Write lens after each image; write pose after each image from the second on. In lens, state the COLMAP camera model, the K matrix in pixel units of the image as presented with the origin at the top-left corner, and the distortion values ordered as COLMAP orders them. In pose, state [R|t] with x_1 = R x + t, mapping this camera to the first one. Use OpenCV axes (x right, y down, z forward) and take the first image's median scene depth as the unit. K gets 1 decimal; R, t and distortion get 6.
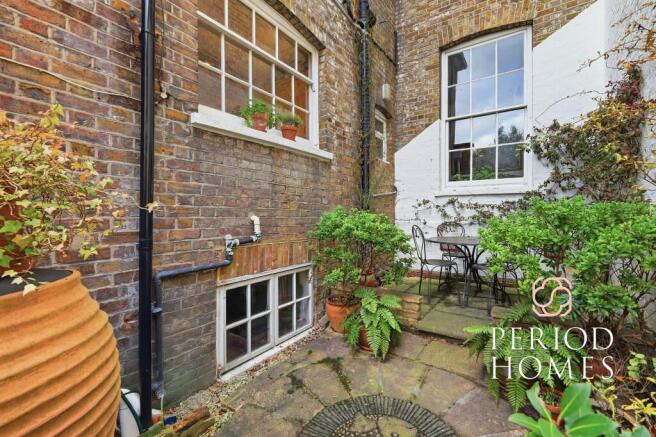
lens RADIAL K [[291.6, 0, 328.5], [0, 291.6, 216.8], [0, 0, 1]] dist [0.012536, -0.000608]
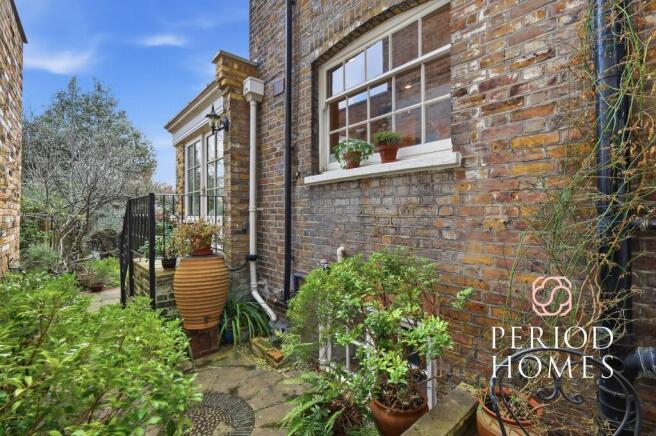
lens RADIAL K [[291.6, 0, 328.6], [0, 291.6, 215.4], [0, 0, 1]] dist [0.012536, -0.000608]
pose [[-0.224481, -0.003182, -0.974473, 0.743607], [-0.007814, 0.999968, -0.001465, -0.107869], [0.974447, 0.007286, -0.224499, 1.054742]]
